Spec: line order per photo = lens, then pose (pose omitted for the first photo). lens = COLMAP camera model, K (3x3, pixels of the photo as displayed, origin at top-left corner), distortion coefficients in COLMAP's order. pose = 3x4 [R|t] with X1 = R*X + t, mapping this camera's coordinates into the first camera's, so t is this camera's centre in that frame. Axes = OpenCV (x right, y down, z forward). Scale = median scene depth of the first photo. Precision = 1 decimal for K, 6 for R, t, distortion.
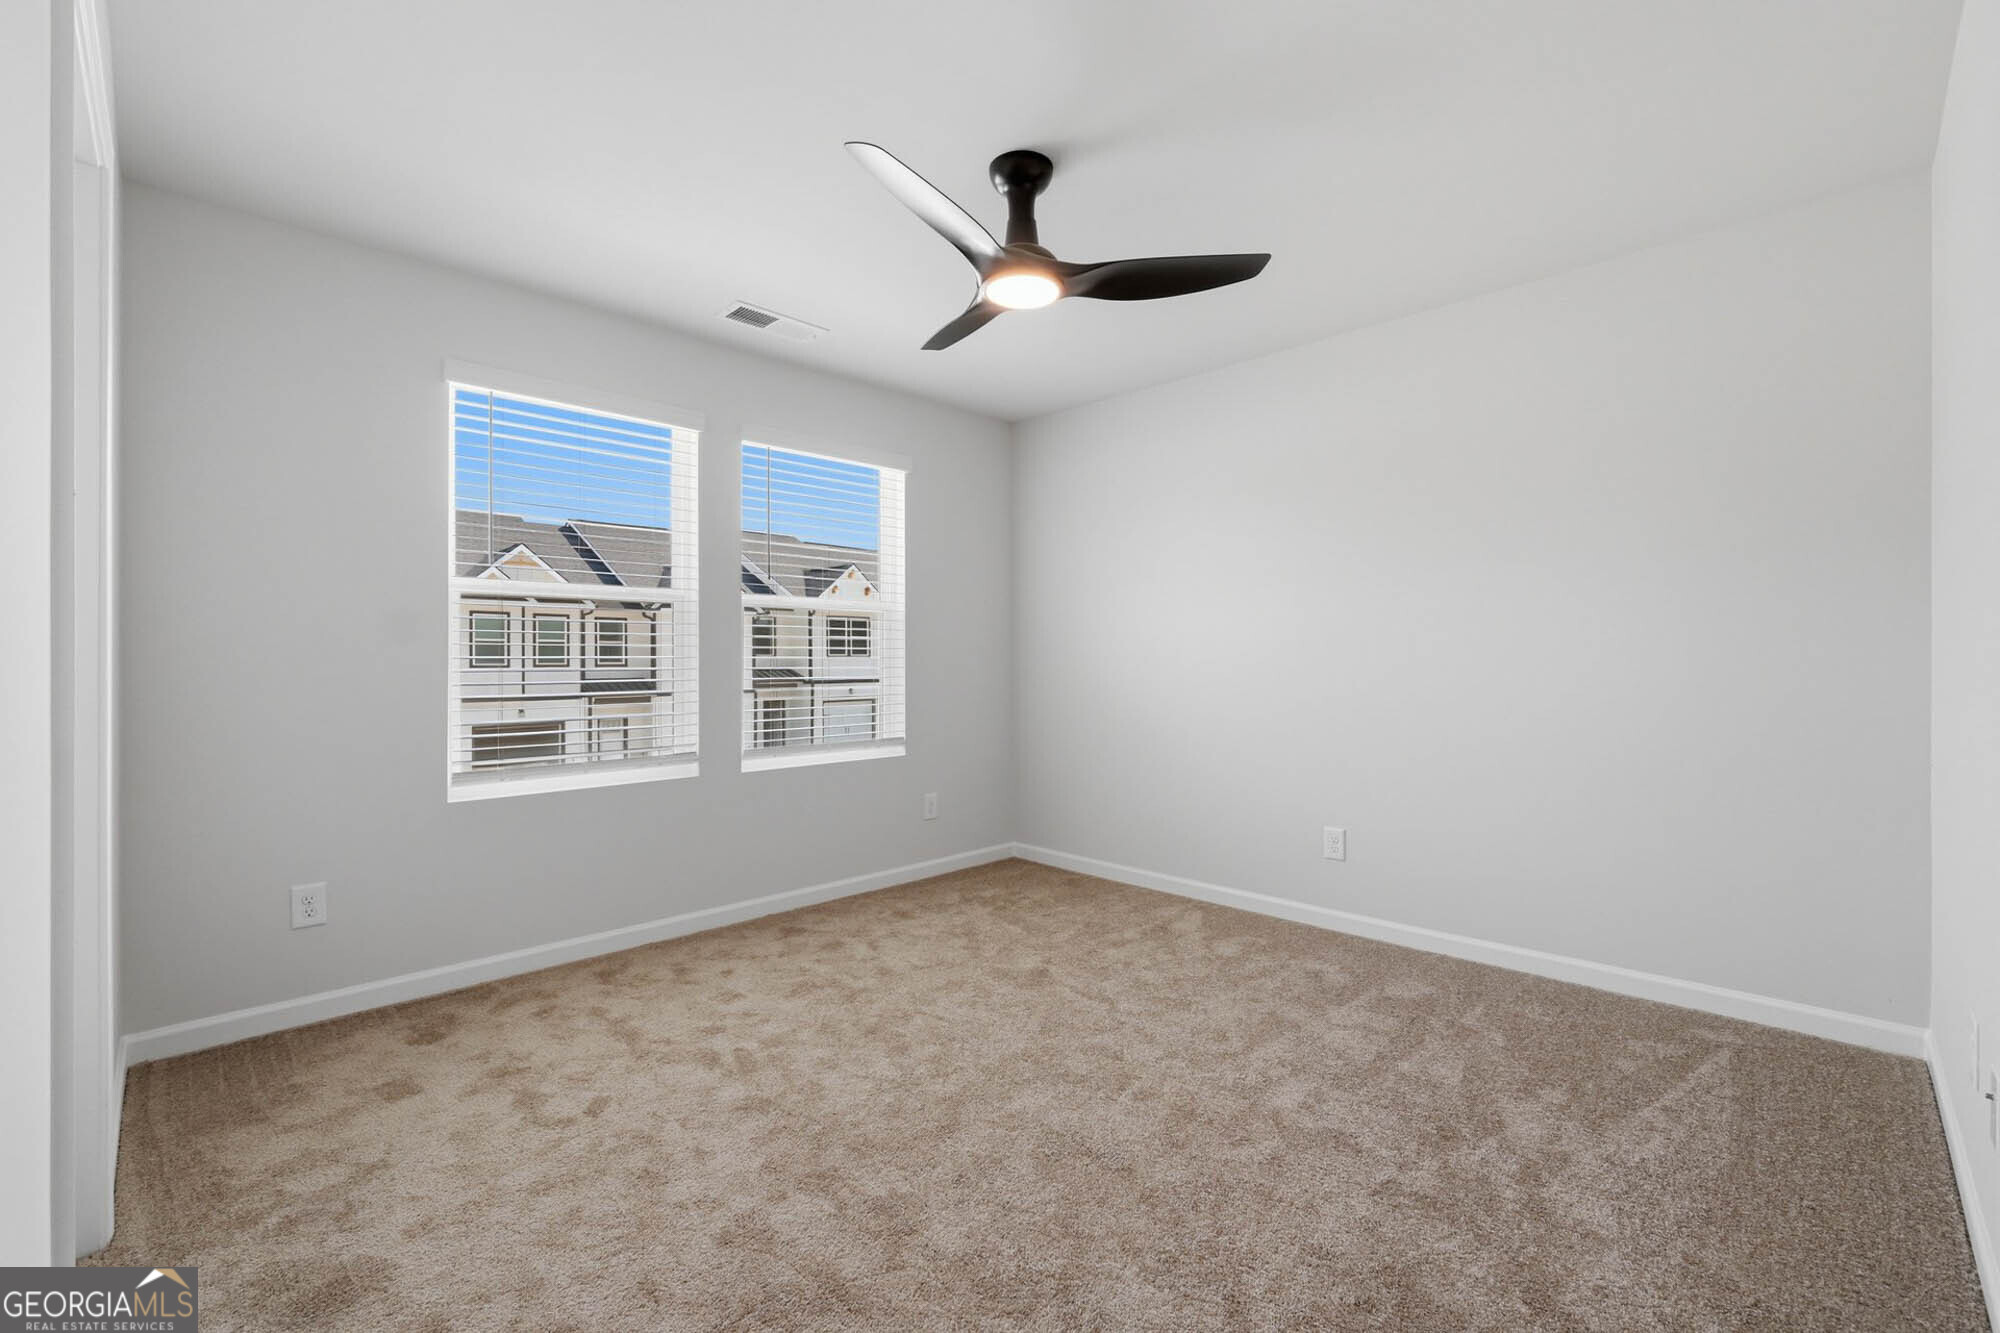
lens RADIAL K [[868.3, 0, 1000.7], [0, 868.3, 658.2], [0, 0, 1]] dist [-0.000918, -0.000101]
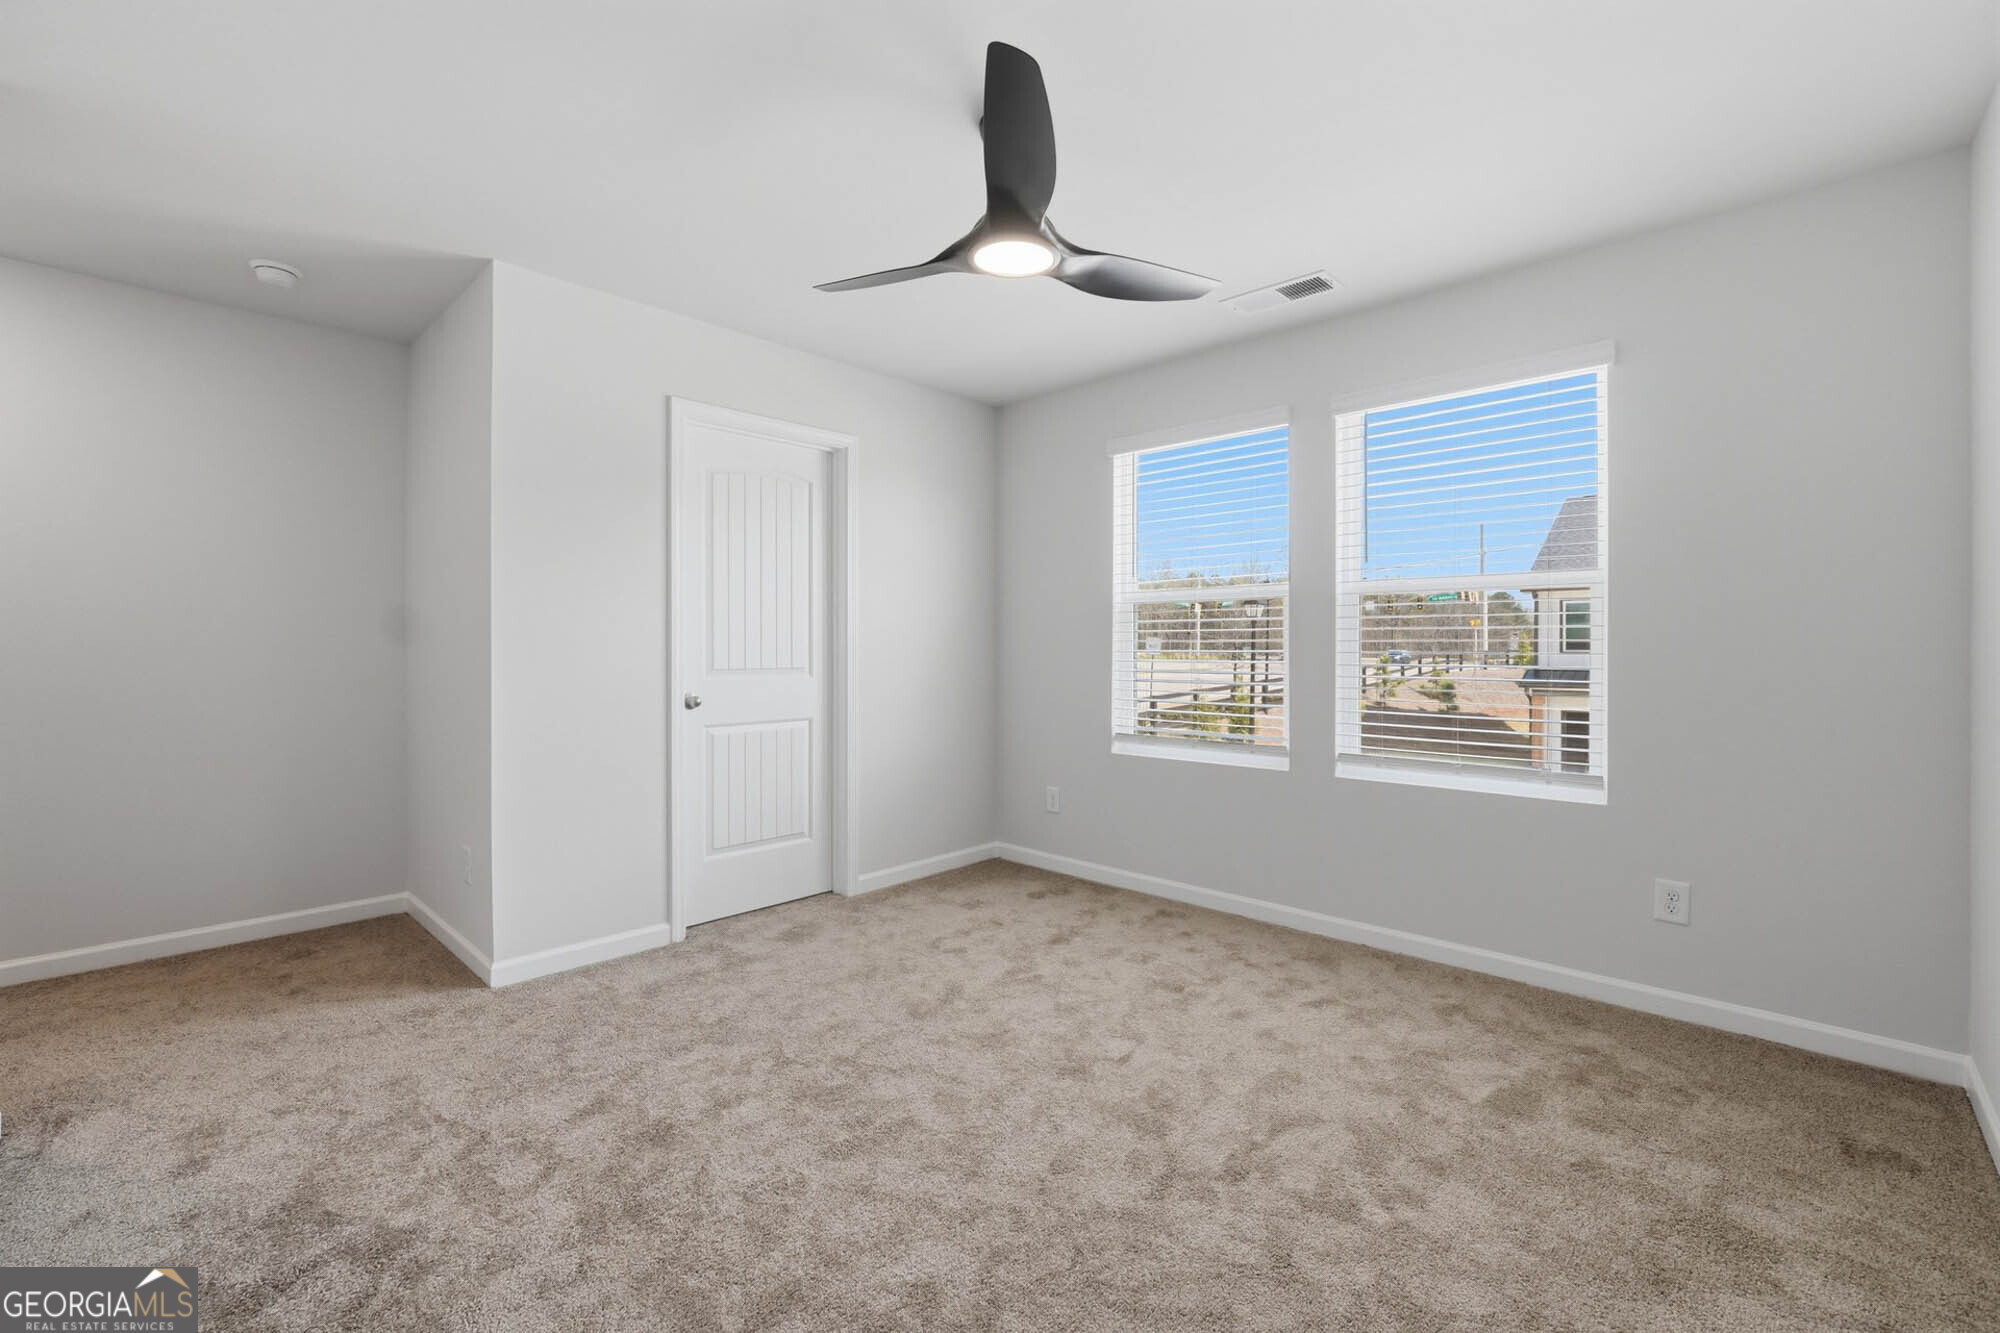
lens RADIAL K [[832.4, 0, 986.7], [0, 832.4, 654.4], [0, 0, 1]] dist [-0.001220, -0.000399]
pose [[0.022347, -0.000073, -0.999750, 0.611457], [-0.008368, 0.999965, -0.000260, 0.005603], [0.999715, 0.008372, 0.022345, 0.648227]]
